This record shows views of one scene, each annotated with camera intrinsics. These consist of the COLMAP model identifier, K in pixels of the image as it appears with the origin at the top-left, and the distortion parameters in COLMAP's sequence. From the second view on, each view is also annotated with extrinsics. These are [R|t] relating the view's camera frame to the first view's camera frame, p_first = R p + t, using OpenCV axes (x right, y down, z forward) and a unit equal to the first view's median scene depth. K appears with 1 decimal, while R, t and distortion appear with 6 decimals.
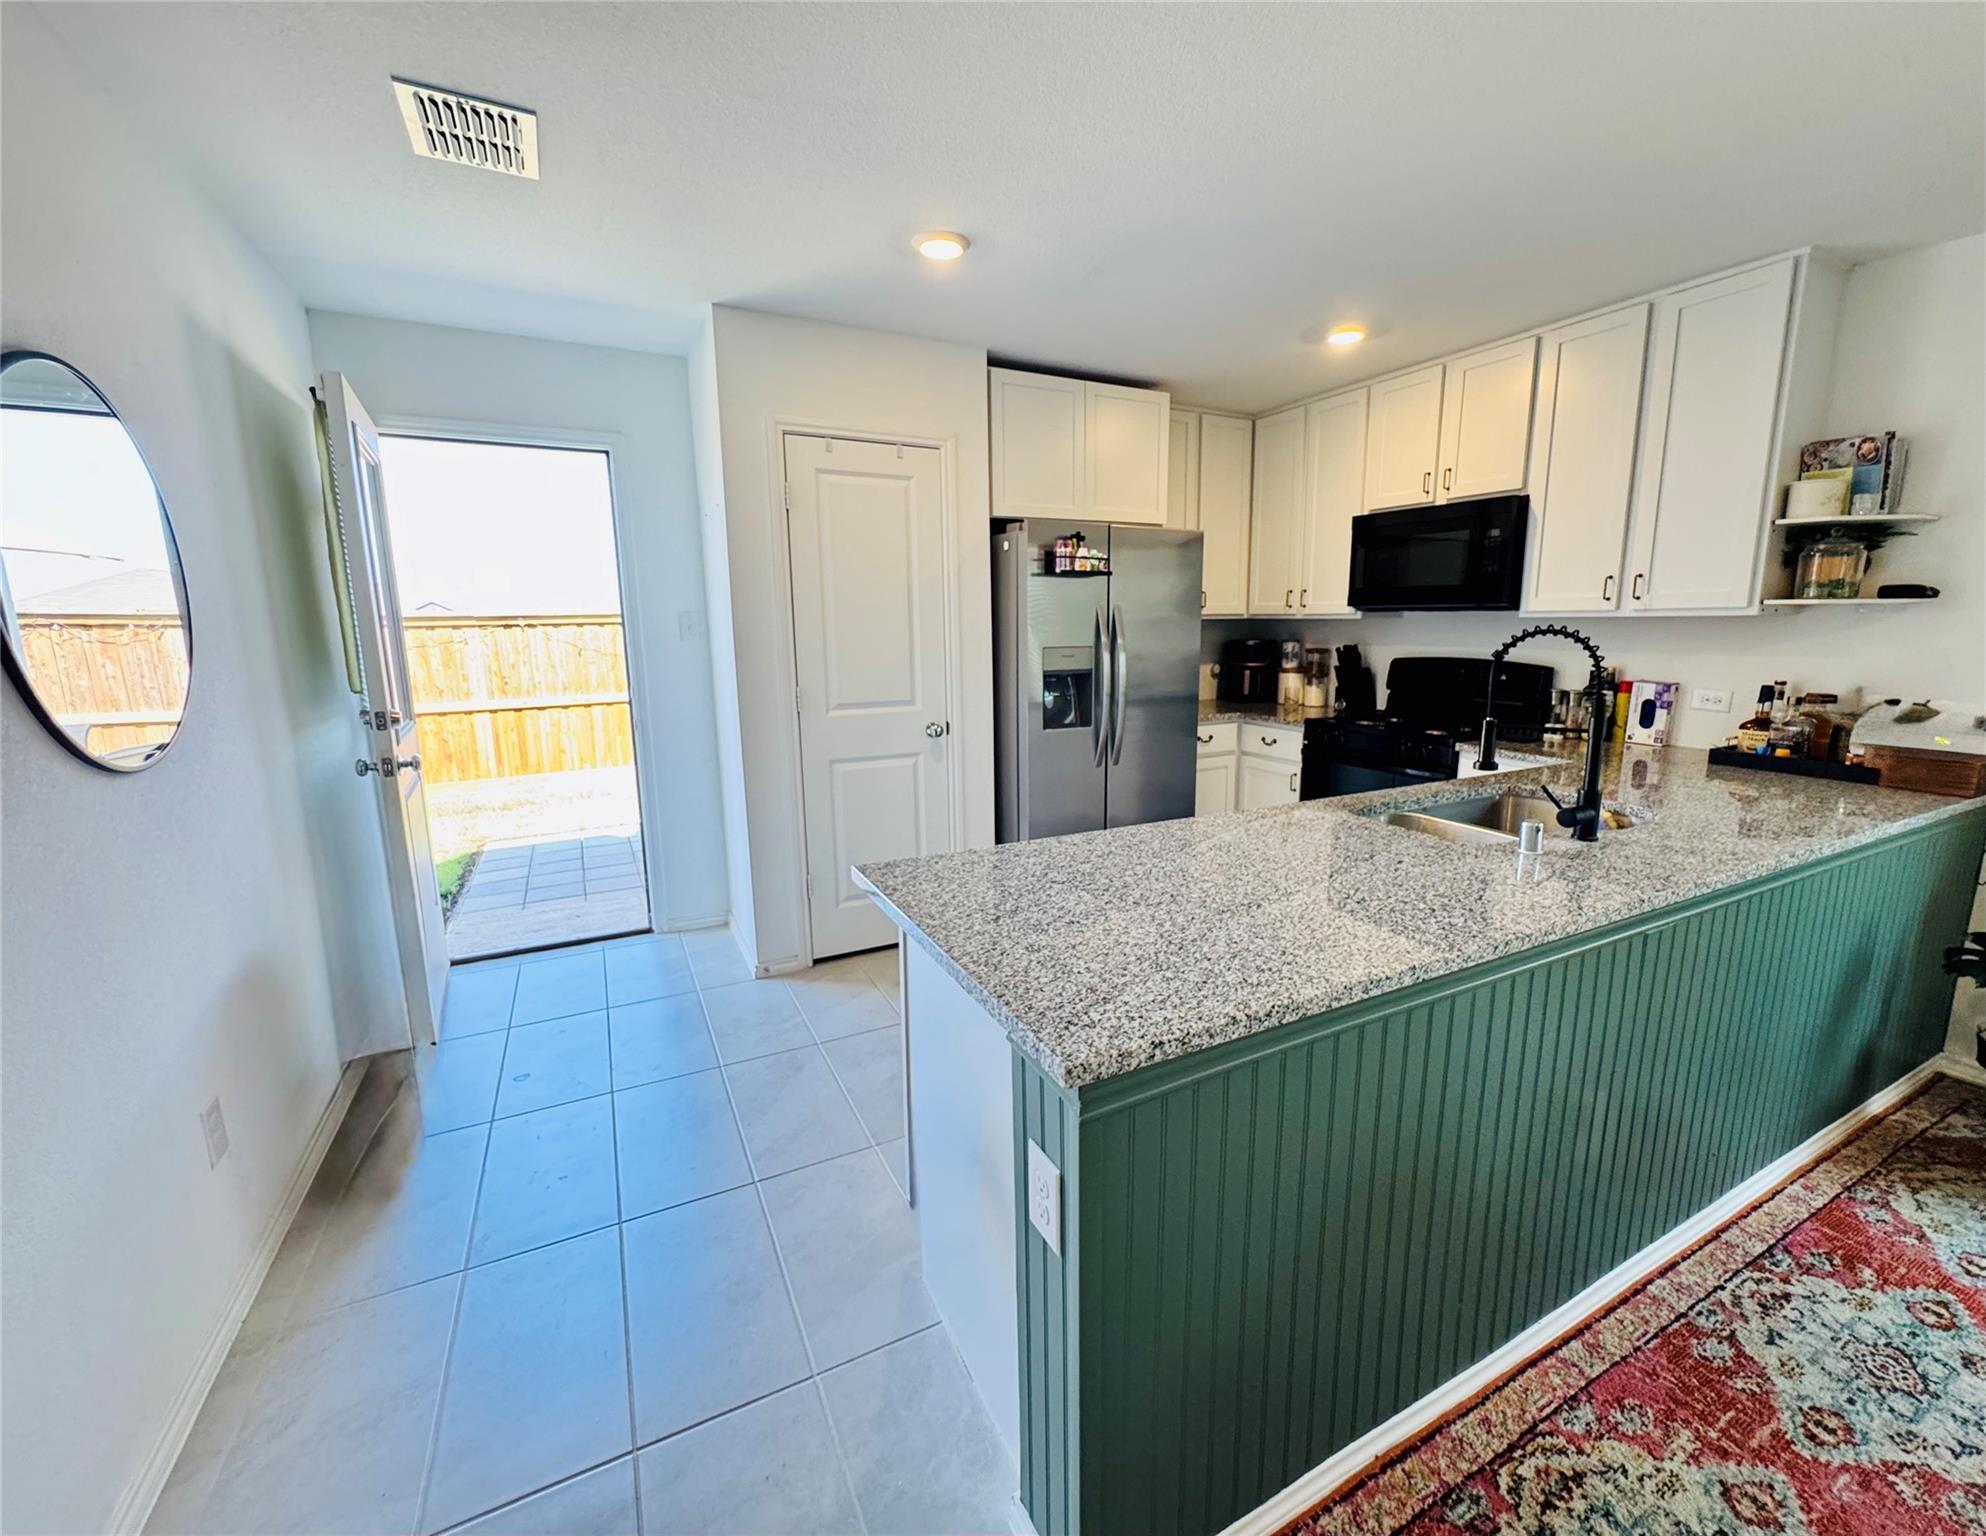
lens RADIAL K [[826.5, 0, 1032.0], [0, 826.5, 772.0], [0, 0, 1]] dist [0.030773, 0.000069]
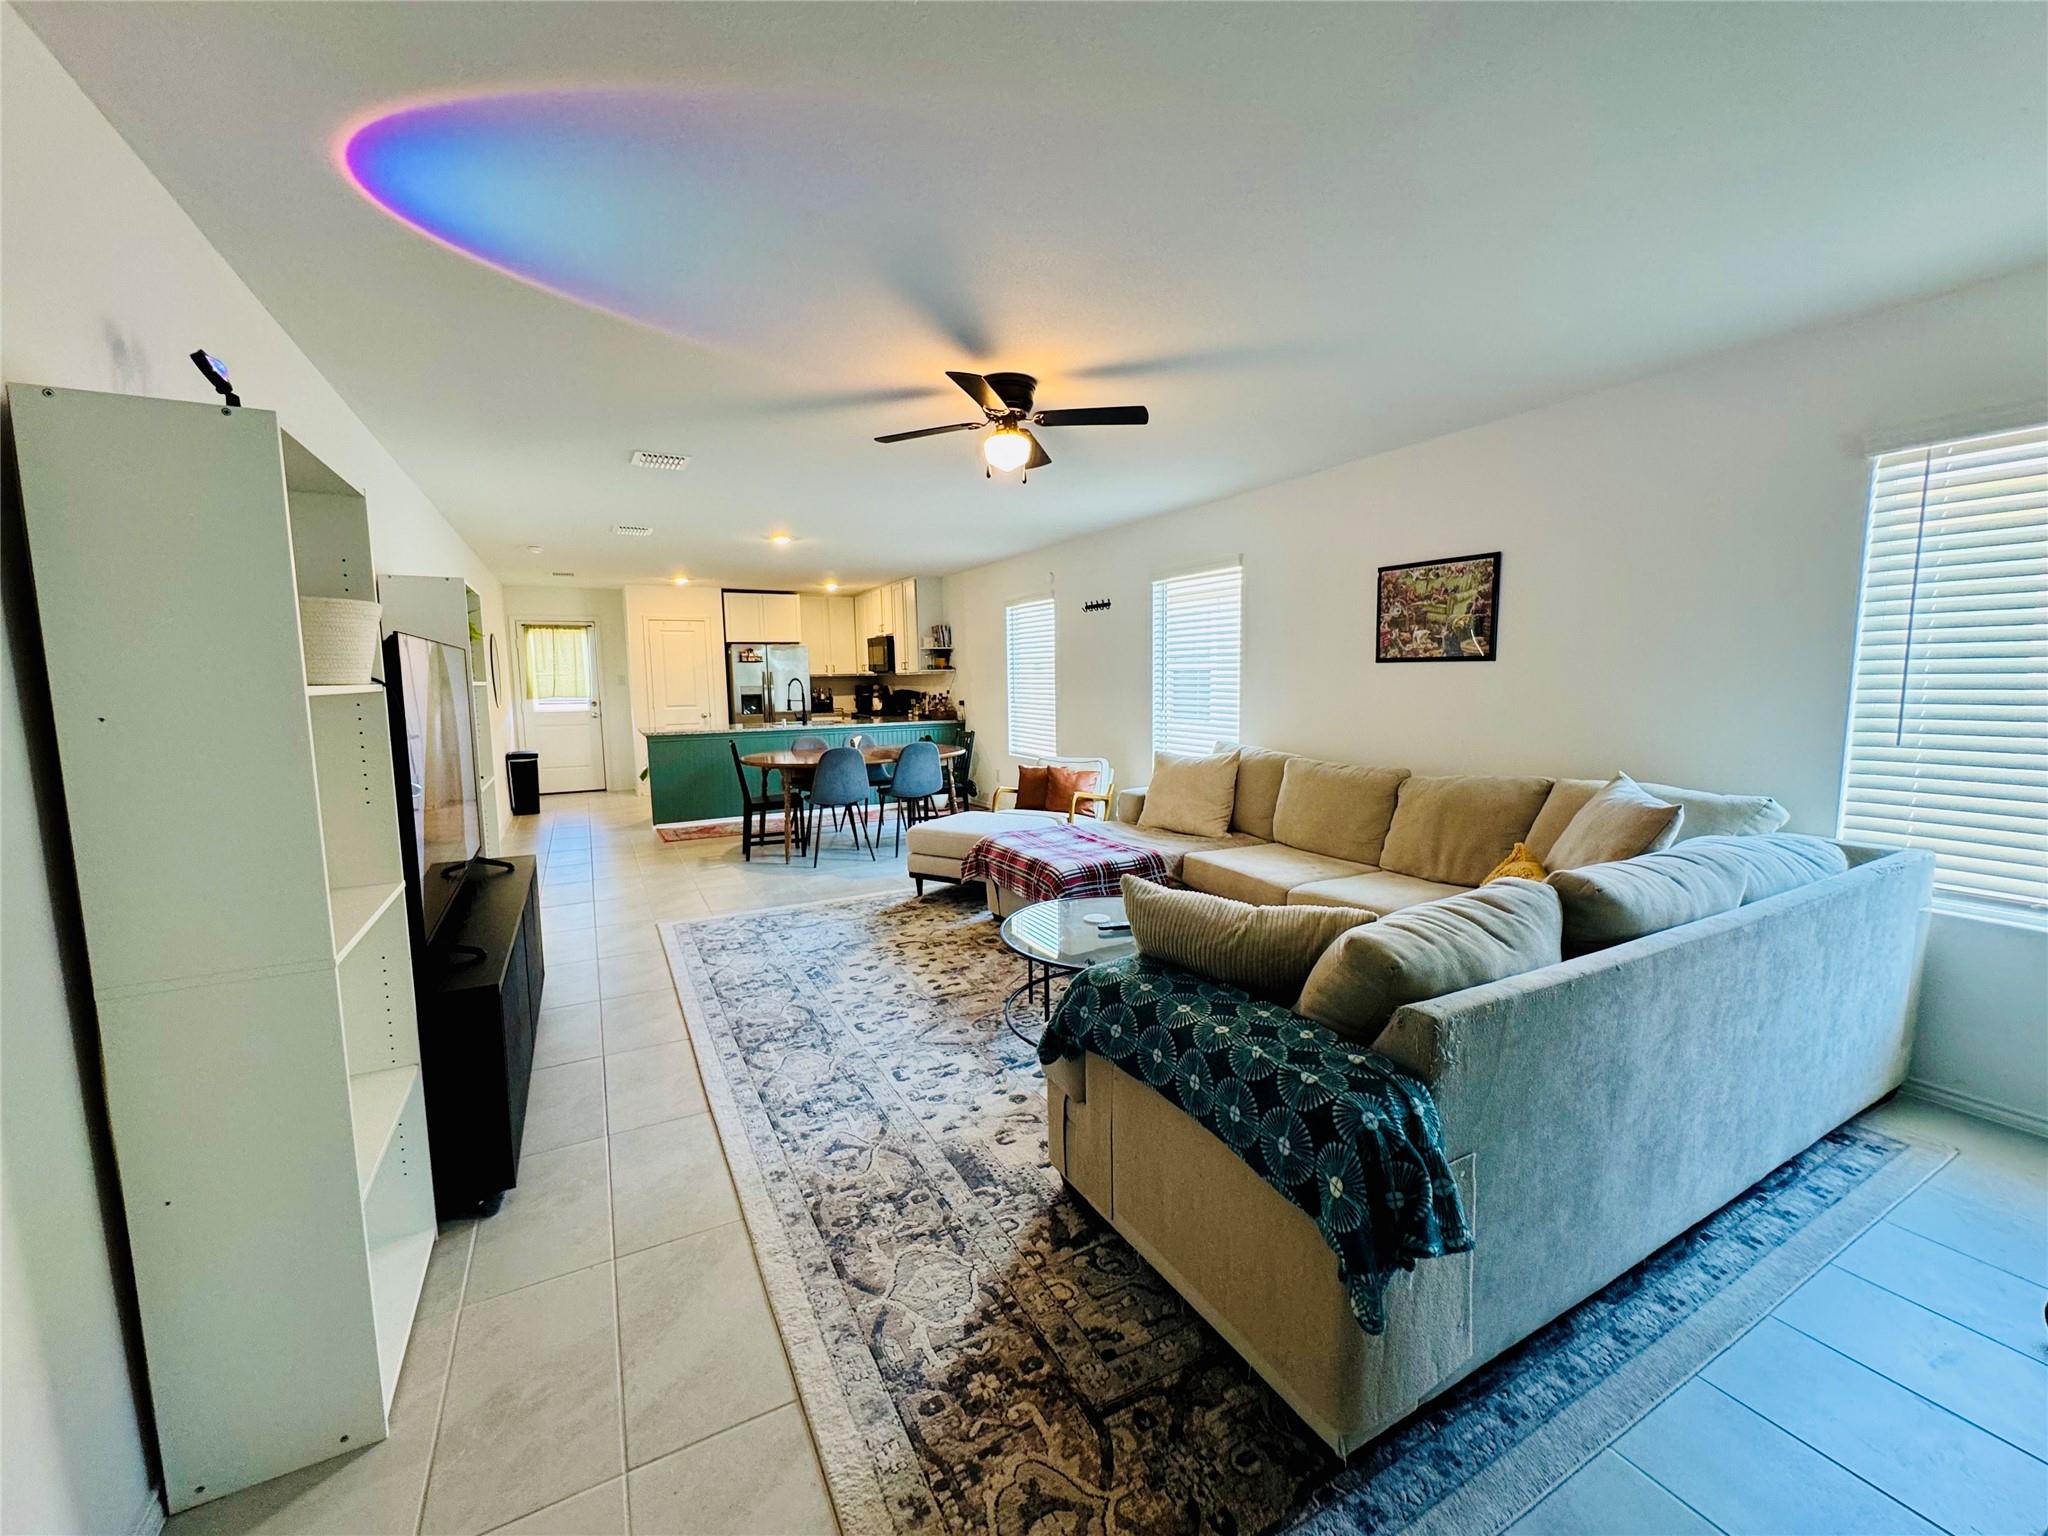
lens RADIAL K [[818.5, 0, 1024.0], [0, 818.5, 768.0], [0, 0, 1]] dist [-0.002290, -0.000009]
pose [[0.999943, -0.010039, -0.003698, 0.998378], [0.009777, 0.997833, -0.065069, 0.323799], [0.004343, 0.065029, 0.997874, -1.804610]]
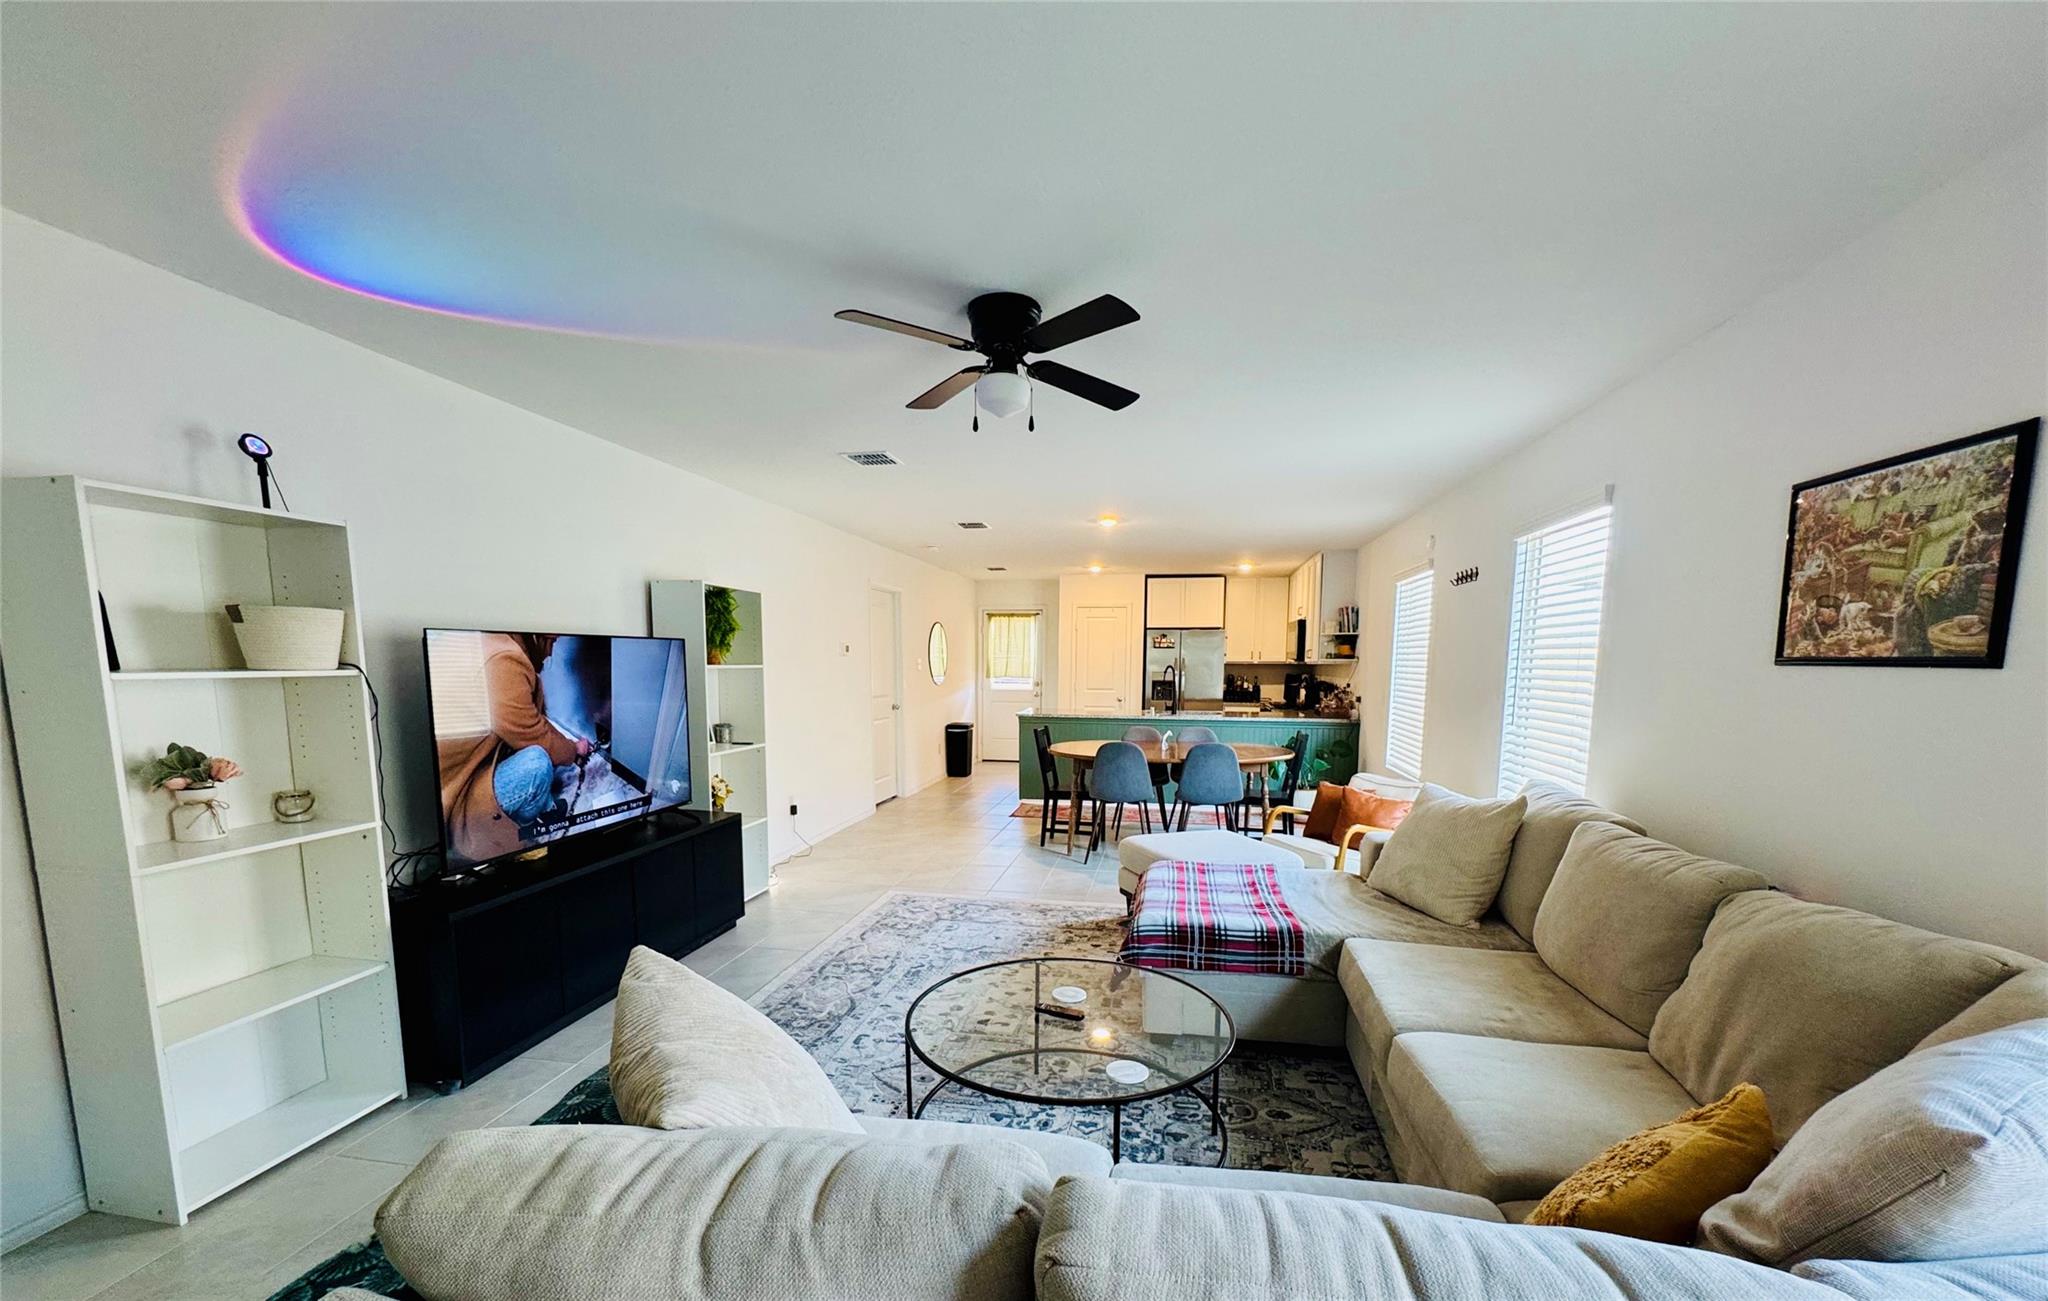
lens RADIAL K [[821.5, 0, 1024.3], [0, 821.5, 761.8], [0, 0, 1]] dist [0.000770, 0.000350]
pose [[0.777450, 0.085377, -0.623123, 1.461840], [-0.120722, 0.992579, -0.014623, 0.251607], [0.617251, 0.086593, 0.781987, -1.471890]]
